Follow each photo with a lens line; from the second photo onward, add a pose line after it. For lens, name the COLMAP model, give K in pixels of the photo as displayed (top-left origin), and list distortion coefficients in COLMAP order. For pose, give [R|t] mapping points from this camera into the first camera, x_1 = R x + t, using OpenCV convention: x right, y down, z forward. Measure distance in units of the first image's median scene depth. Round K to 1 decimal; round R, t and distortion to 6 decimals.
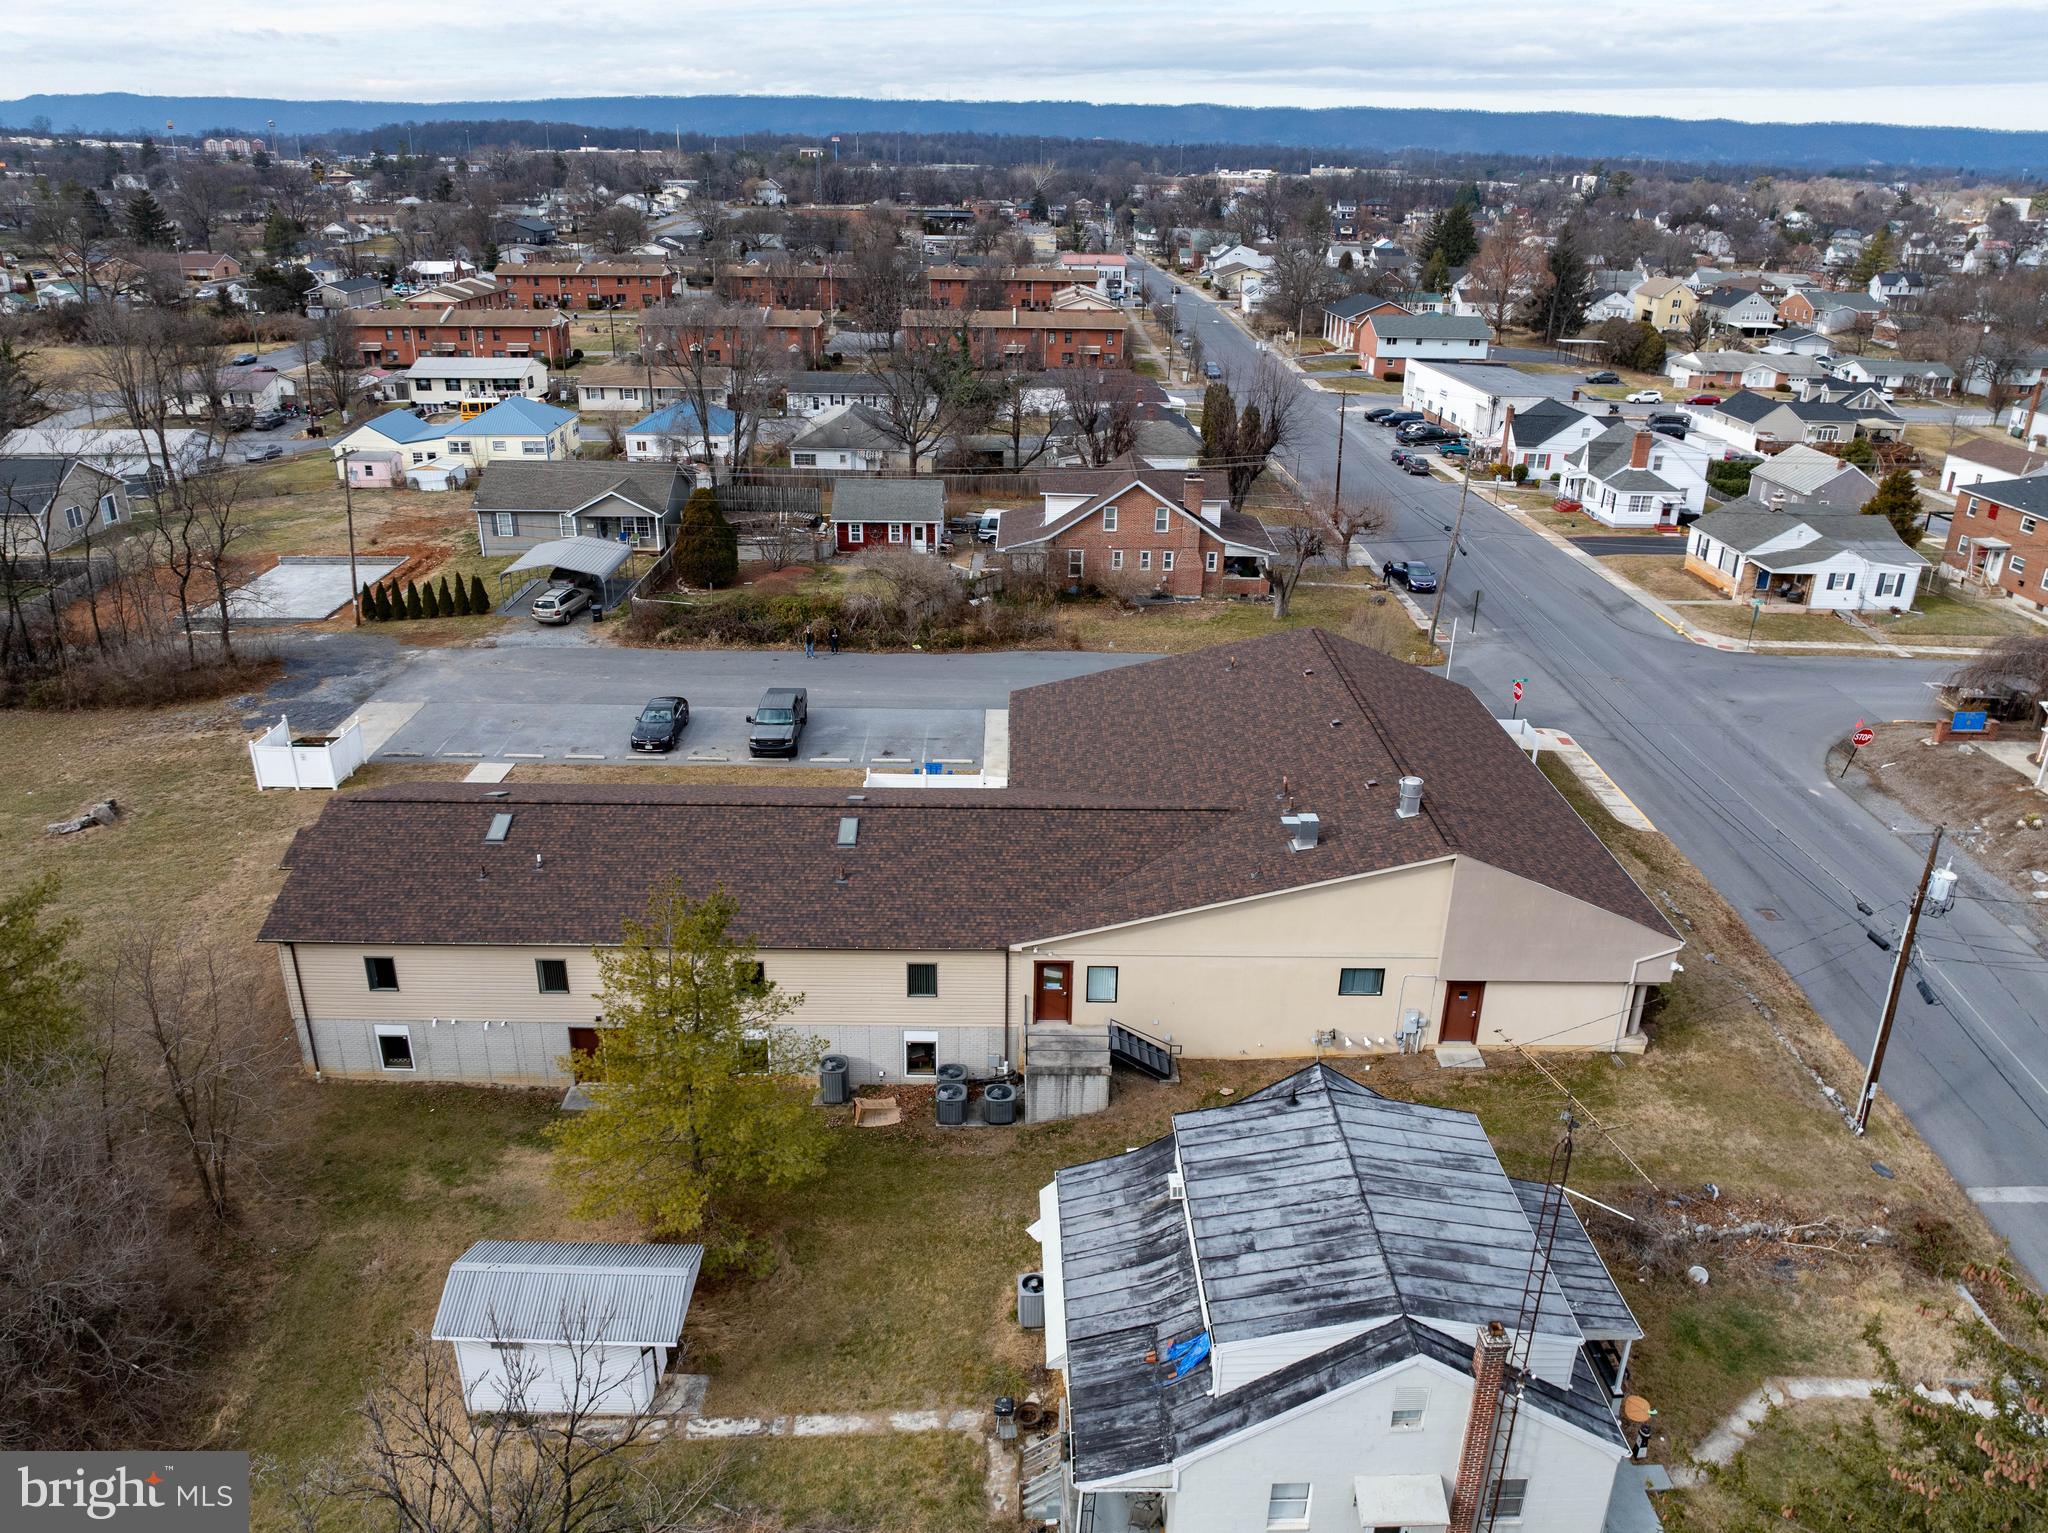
lens RADIAL K [[1448.1, 0, 1023.3], [0, 1448.1, 764.3], [0, 0, 1]] dist [-0.044064, 0.012654]
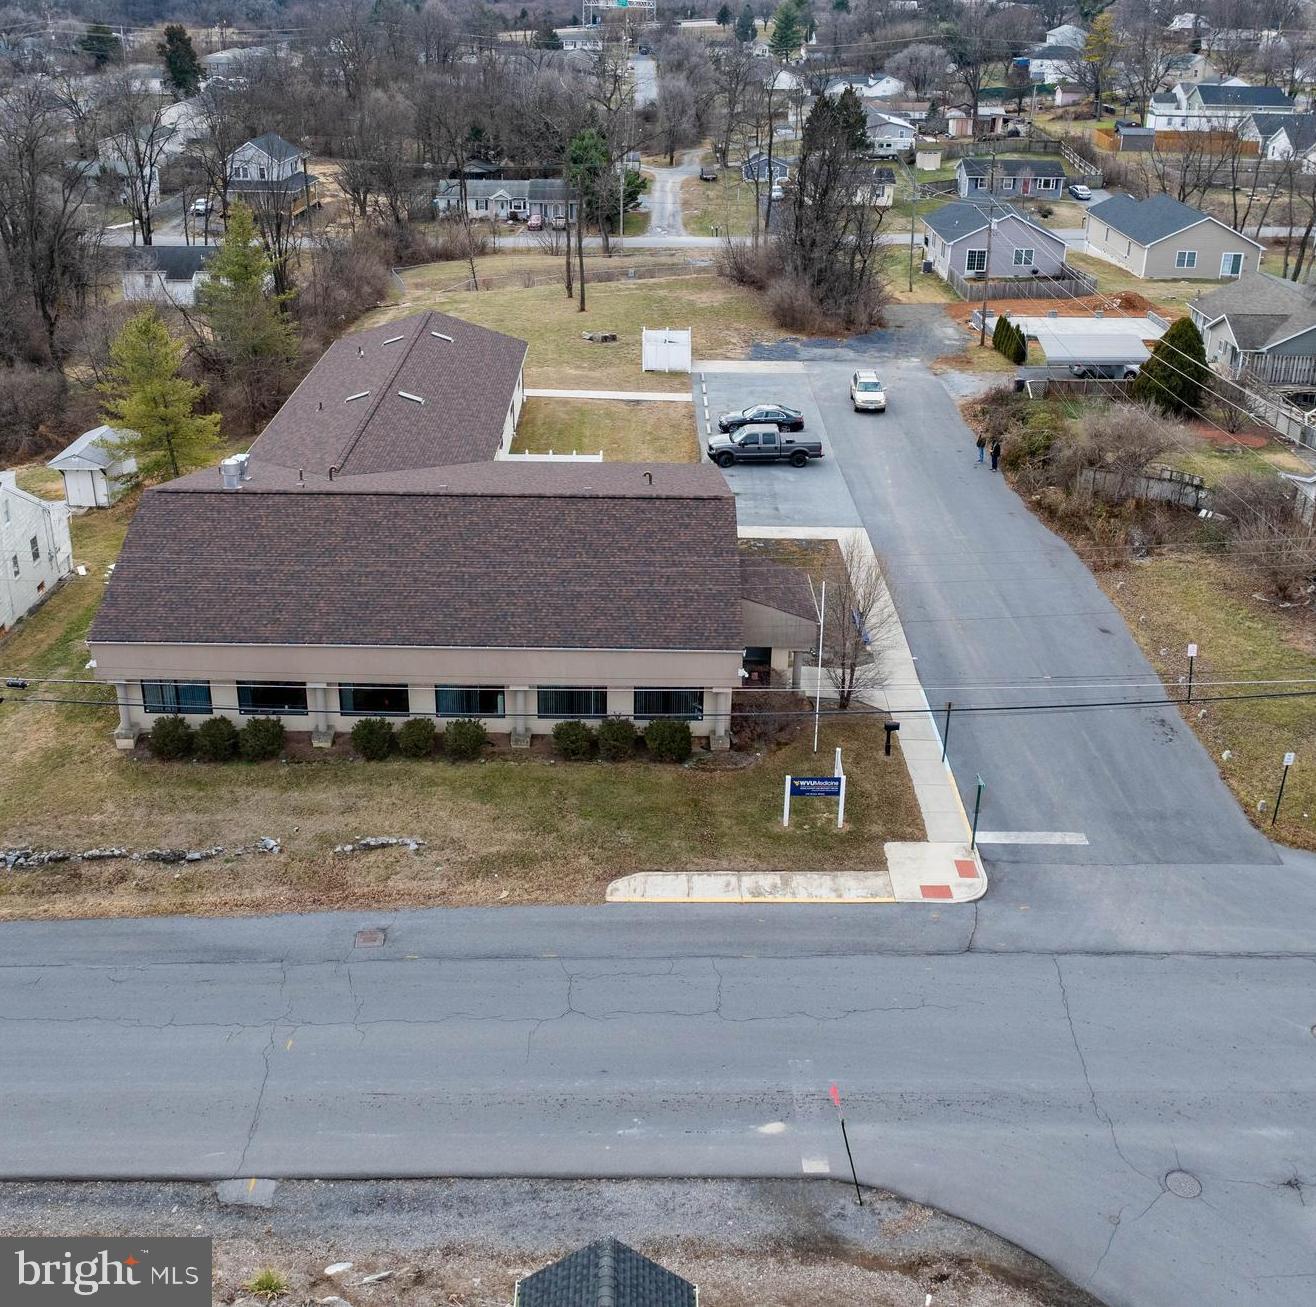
lens RADIAL K [[1437.2, 0, 624.7], [0, 1437.2, 555.4], [0, 0, 1]] dist [-0.028236, 0.000000]
pose [[-0.018939, 0.372620, -0.927791, 0.698458], [-0.392964, 0.850505, 0.349602, -0.234980], [0.919359, 0.371209, 0.130318, 0.577231]]
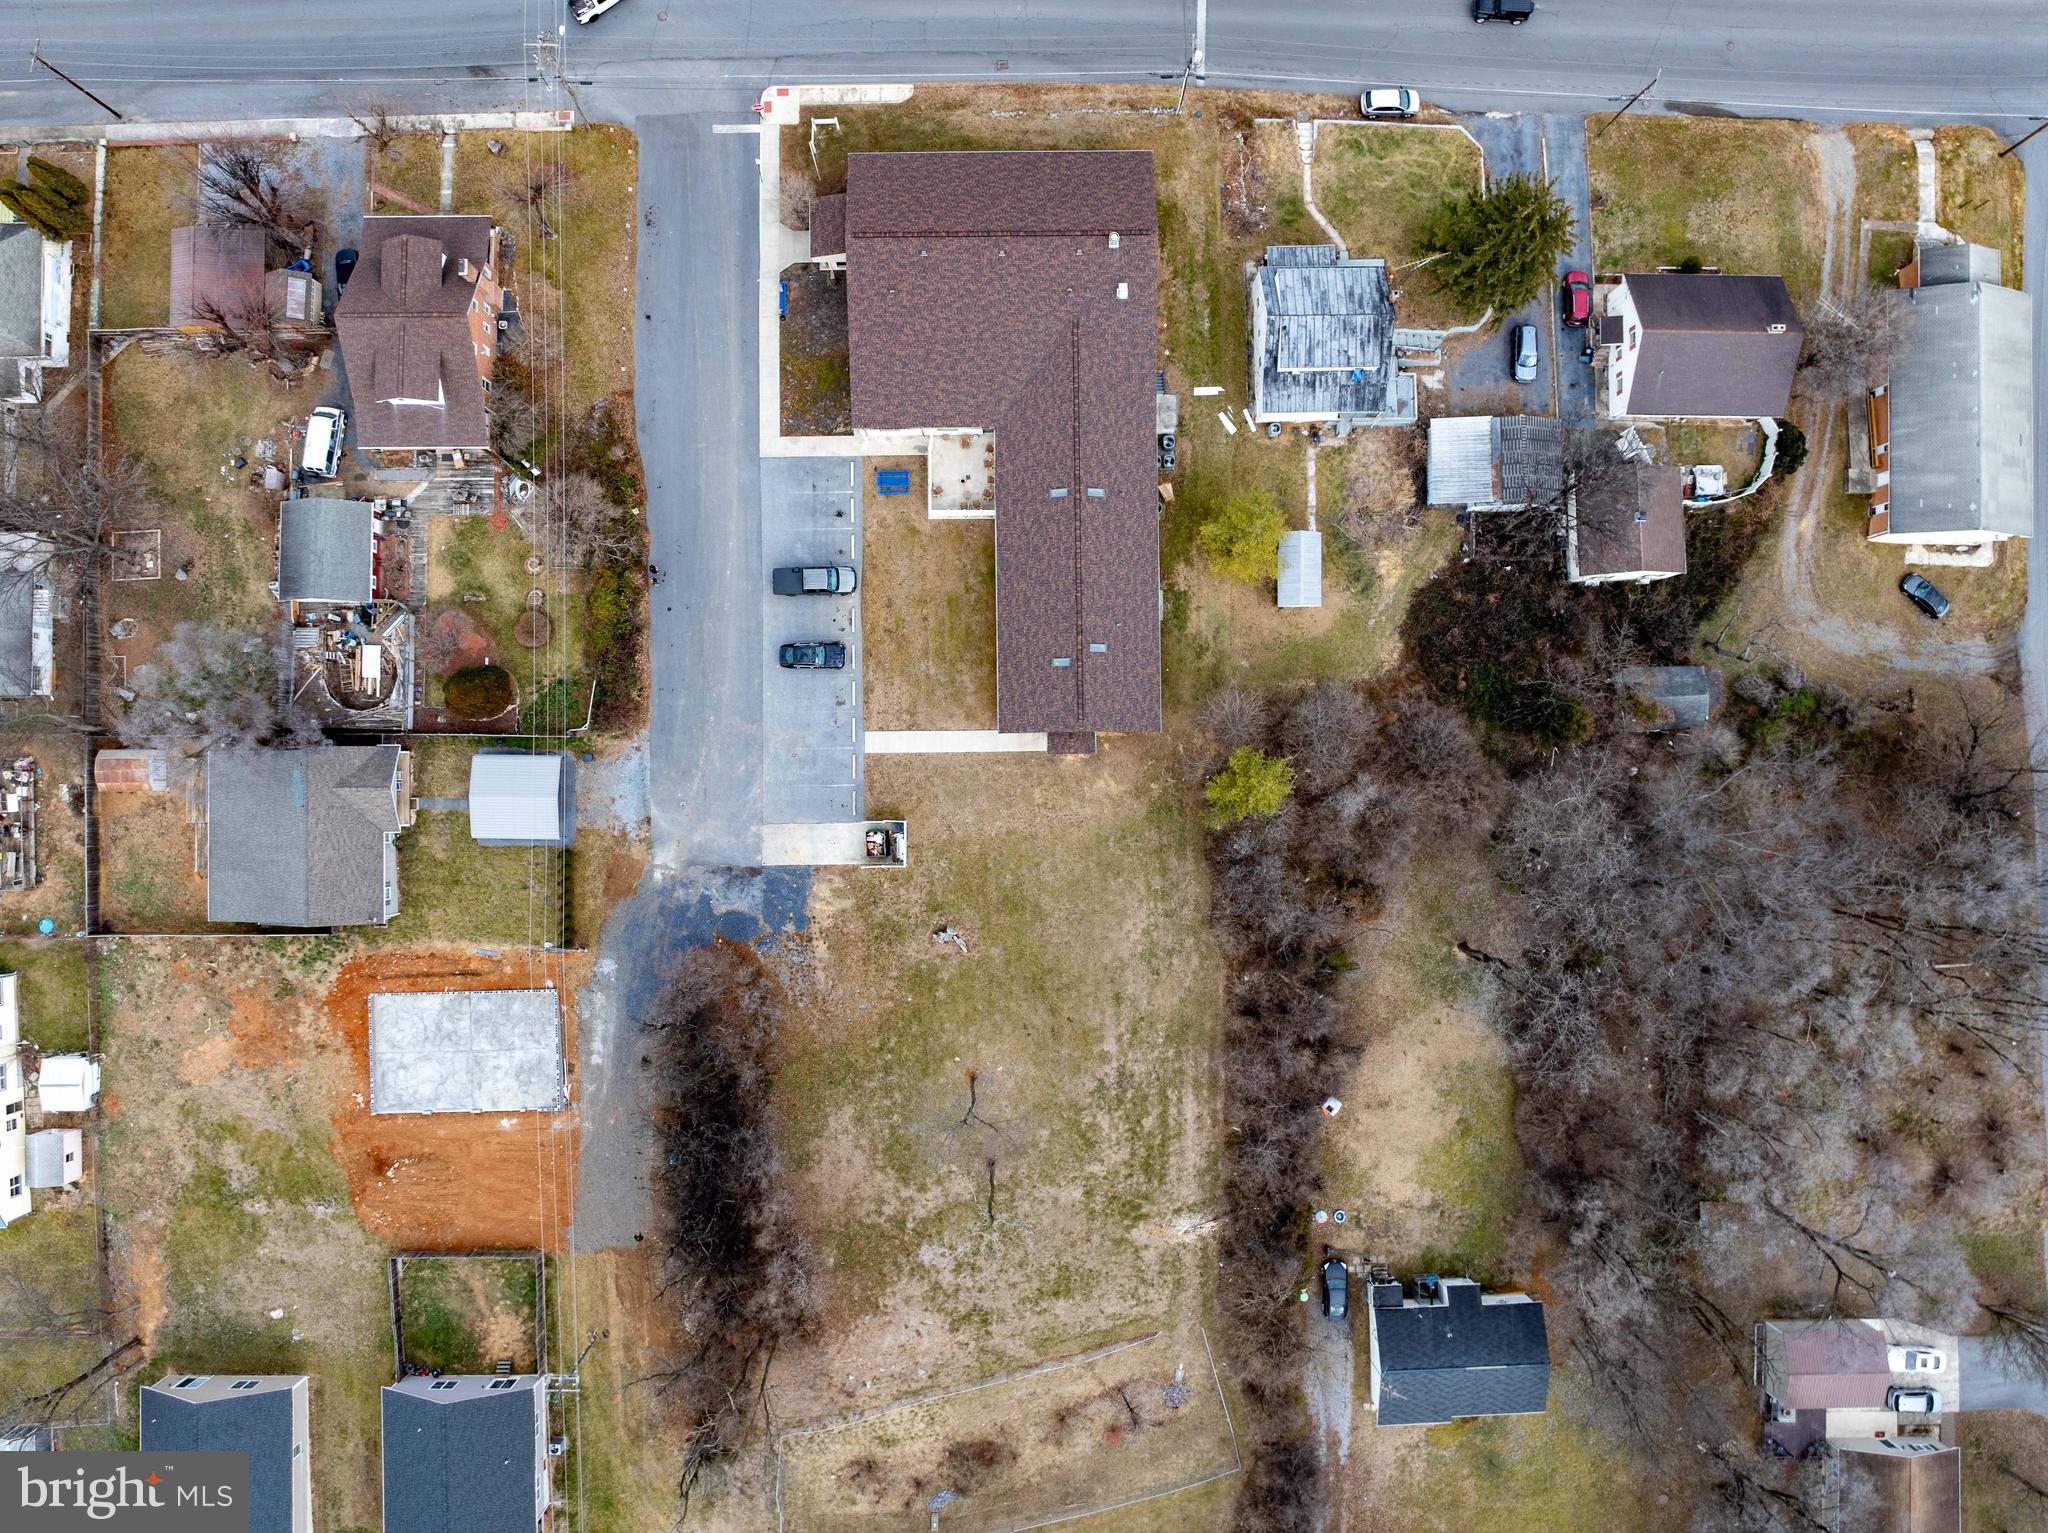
lens RADIAL K [[1448.1, 0, 1018.6], [0, 1448.1, 763.0], [0, 0, 1]] dist [-0.044064, 0.012654]
pose [[-0.006014, -0.999978, 0.002831, -0.279648], [0.381643, 0.000321, 0.924310, -1.057590], [-0.924290, 0.006640, 0.381632, 0.133893]]
